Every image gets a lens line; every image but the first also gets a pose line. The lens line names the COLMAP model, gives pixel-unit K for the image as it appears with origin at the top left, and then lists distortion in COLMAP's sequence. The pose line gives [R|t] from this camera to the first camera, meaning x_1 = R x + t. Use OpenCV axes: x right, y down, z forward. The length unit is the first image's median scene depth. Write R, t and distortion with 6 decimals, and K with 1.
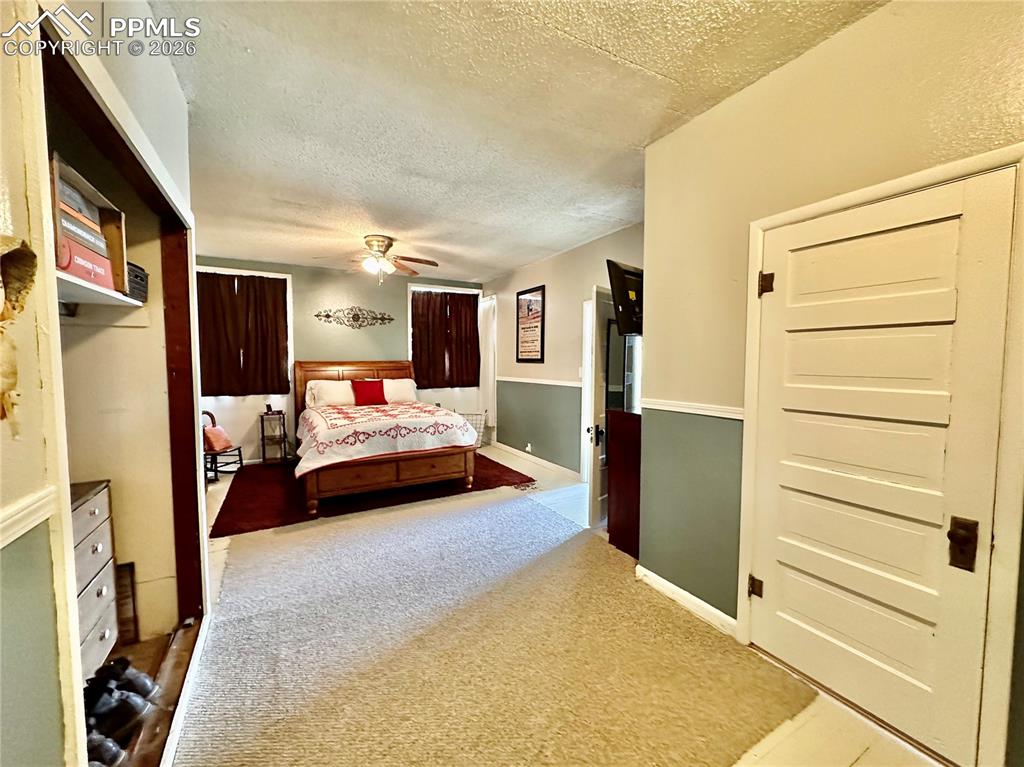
lens RADIAL K [[408.4, 0, 512.4], [0, 408.4, 382.6], [0, 0, 1]] dist [-0.000297, -0.000007]
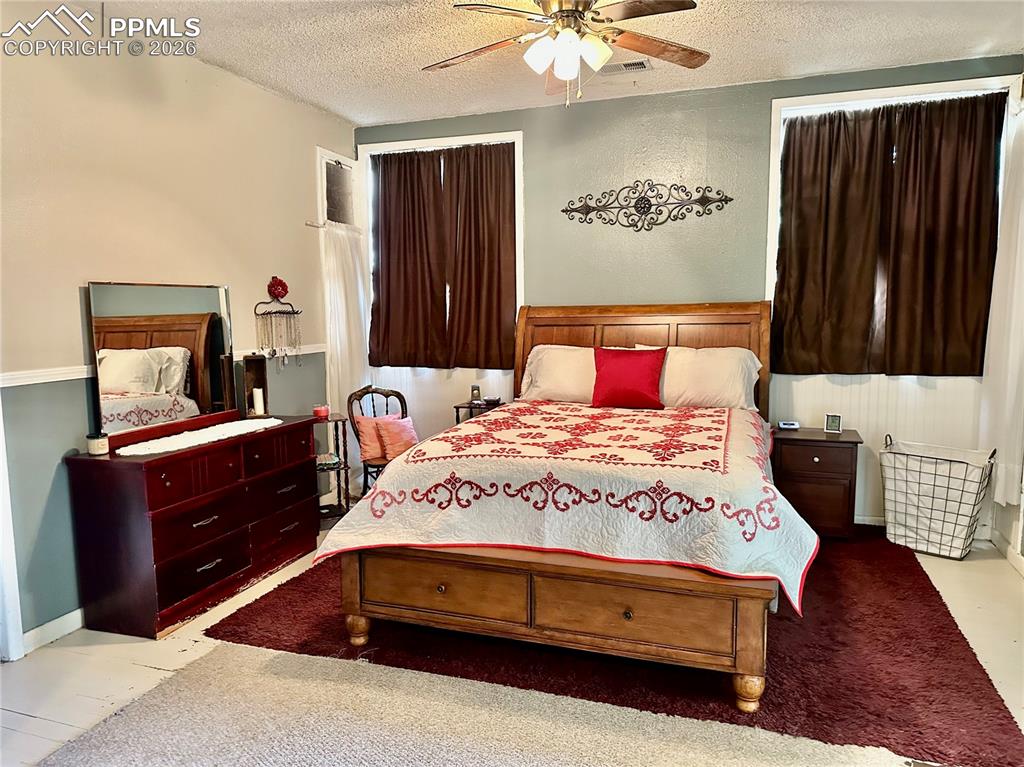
lens RADIAL K [[714.3, 0, 512.0], [0, 714.3, 383.5], [0, 0, 1]] dist [0.114263, -0.185696]
pose [[0.656566, 0.074505, -0.750580, 0.143348], [-0.028417, 0.996846, 0.074093, -0.022638], [0.753733, -0.027318, 0.656613, 0.417273]]
